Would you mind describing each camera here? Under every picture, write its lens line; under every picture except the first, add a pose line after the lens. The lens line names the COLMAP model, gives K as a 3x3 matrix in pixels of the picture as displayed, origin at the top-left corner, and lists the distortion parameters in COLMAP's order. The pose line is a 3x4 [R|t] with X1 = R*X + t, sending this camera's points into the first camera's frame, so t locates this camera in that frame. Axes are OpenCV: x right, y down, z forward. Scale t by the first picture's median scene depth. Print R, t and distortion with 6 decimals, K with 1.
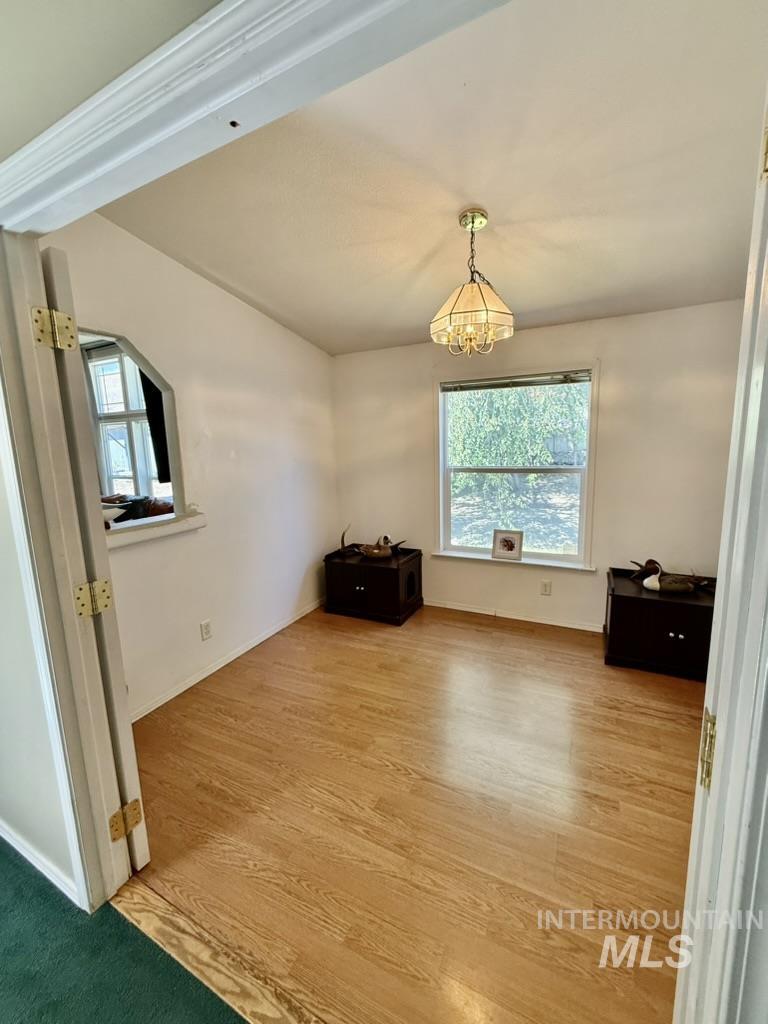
lens RADIAL K [[410.4, 0, 383.4], [0, 410.4, 505.1], [0, 0, 1]] dist [-0.001566, -0.000036]
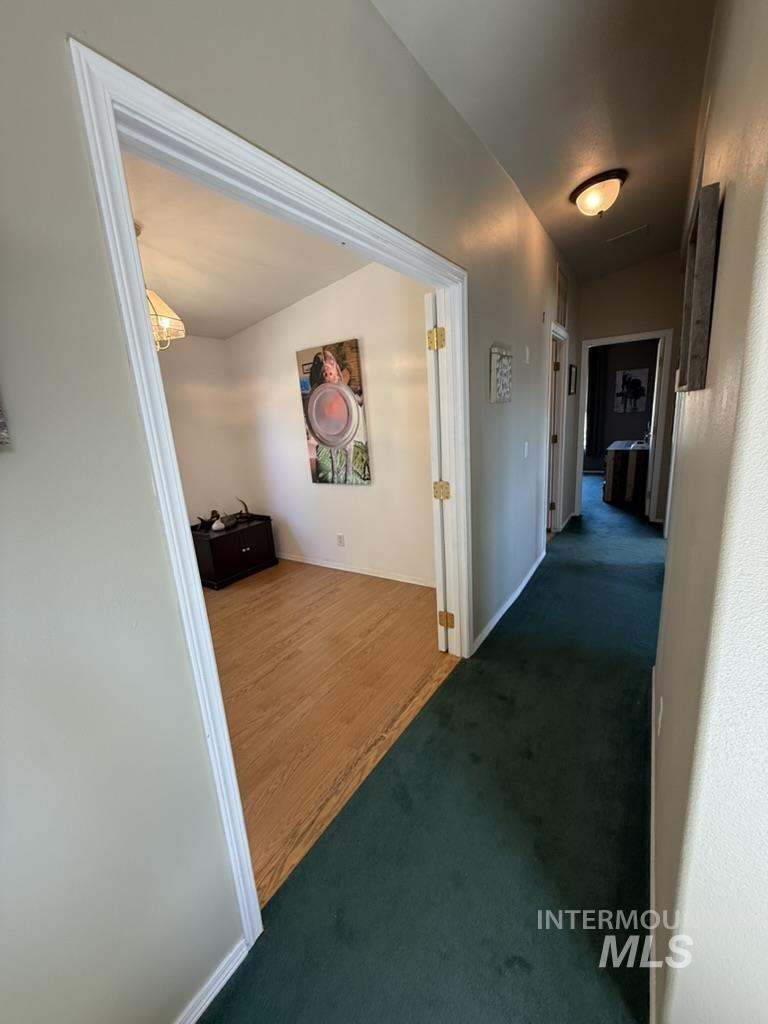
lens RADIAL K [[410.4, 0, 384.5], [0, 410.4, 514.3], [0, 0, 1]] dist [-0.001566, -0.000036]
pose [[0.104987, -0.215948, 0.970744, -0.975280], [0.202529, 0.960324, 0.191727, -0.008145], [-0.973632, 0.176475, 0.144557, 0.314938]]
